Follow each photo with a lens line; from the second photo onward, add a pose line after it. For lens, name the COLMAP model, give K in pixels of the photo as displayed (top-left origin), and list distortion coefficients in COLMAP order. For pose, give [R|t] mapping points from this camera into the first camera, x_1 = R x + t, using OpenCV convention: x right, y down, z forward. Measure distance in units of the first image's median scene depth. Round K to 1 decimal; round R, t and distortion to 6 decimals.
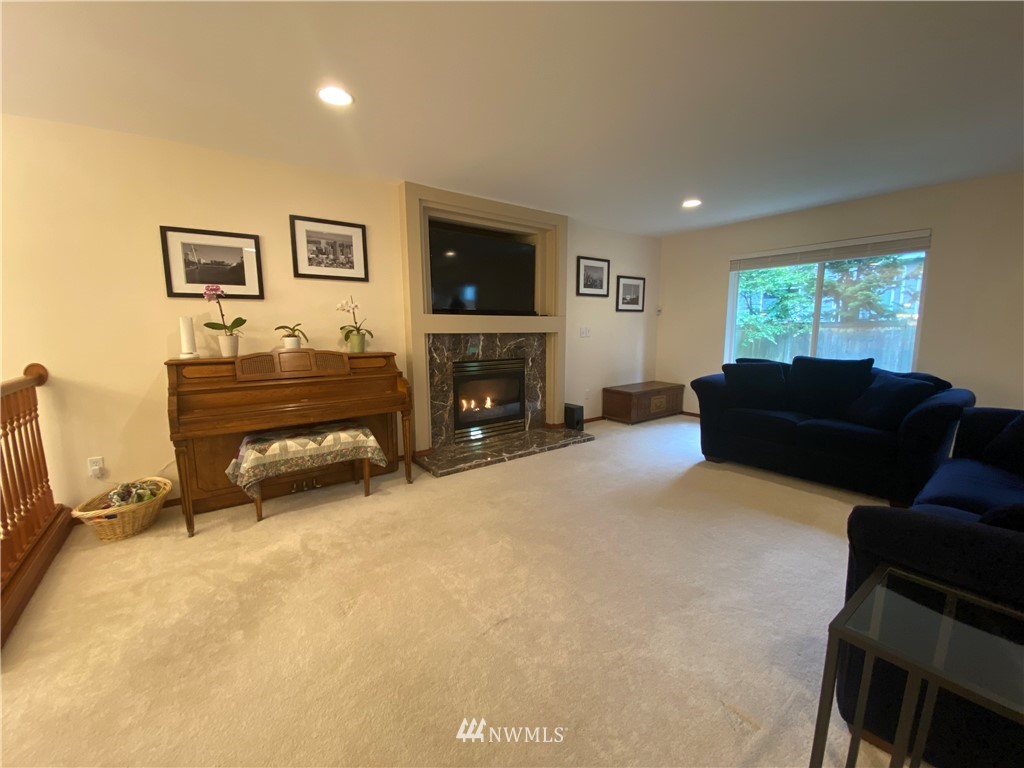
lens RADIAL K [[406.2, 0, 522.1], [0, 406.2, 391.8], [0, 0, 1]] dist [0.023091, -0.025418]
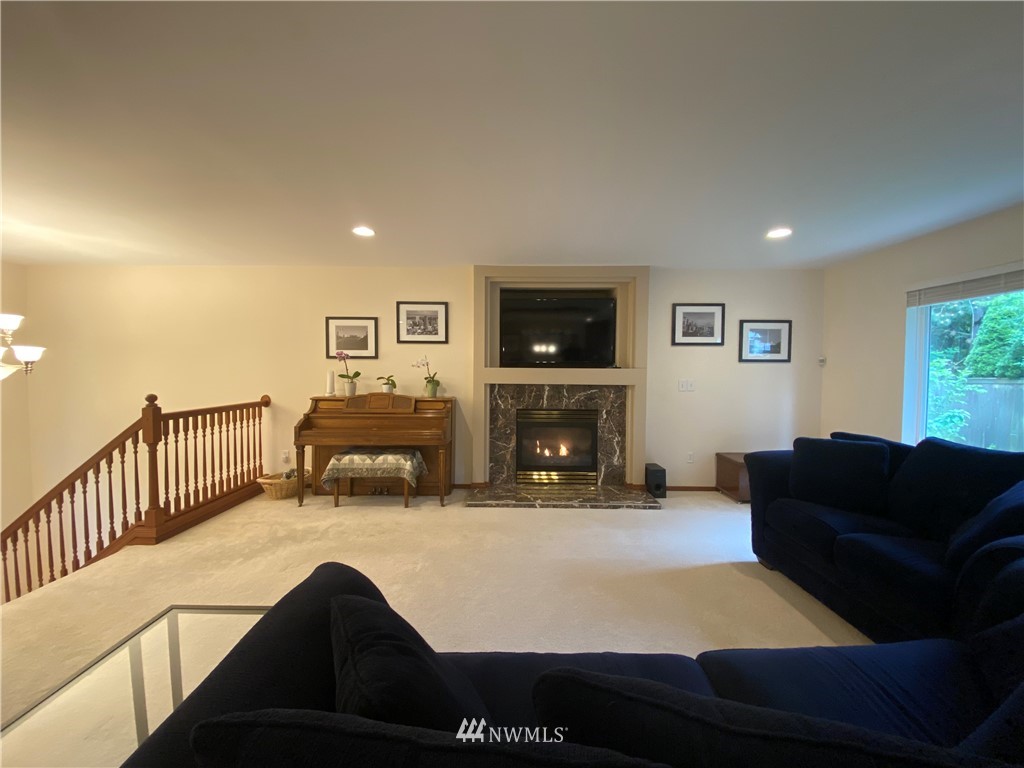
lens RADIAL K [[413.9, 0, 512.0], [0, 413.9, 384.0], [0, 0, 1]] dist [0.027595, -0.027577]
pose [[0.801369, 0.031223, -0.597355, 0.547396], [-0.103845, 0.990735, -0.087527, -0.044422], [0.589087, 0.132173, 0.797187, 0.080394]]
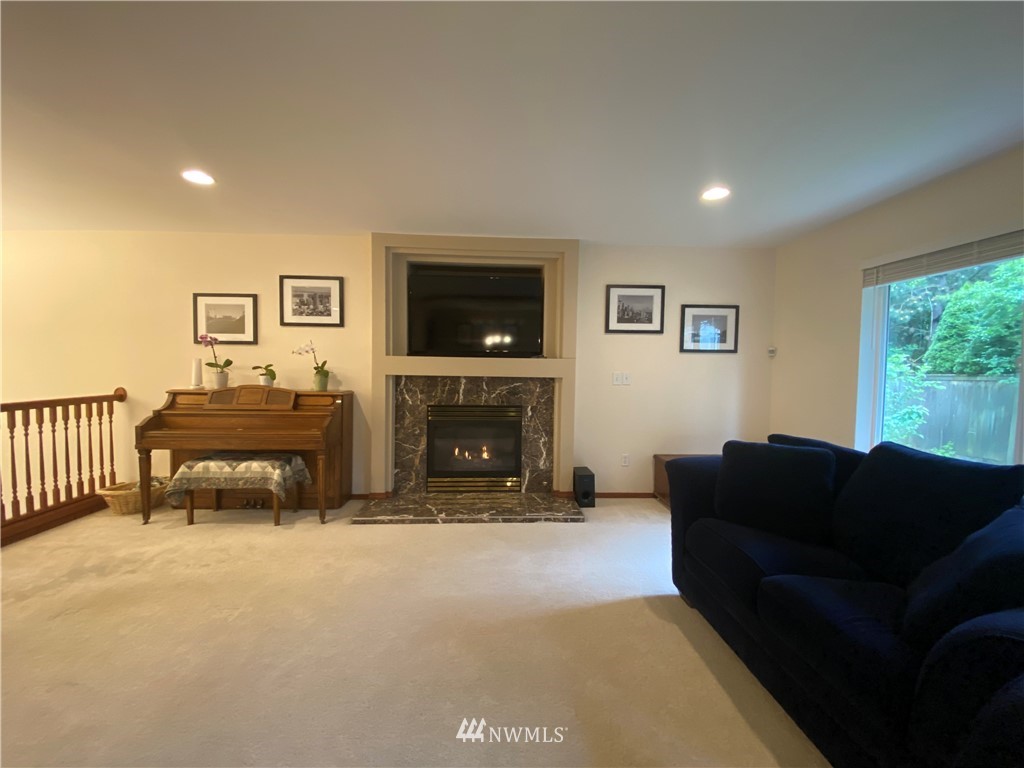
lens RADIAL K [[413.9, 0, 512.0], [0, 413.9, 384.0], [0, 0, 1]] dist [0.027595, -0.027577]
pose [[0.832316, 0.041963, -0.552711, 0.586366], [-0.104129, 0.991215, -0.081551, -0.069913], [0.544433, 0.125429, 0.829373, 0.321765]]
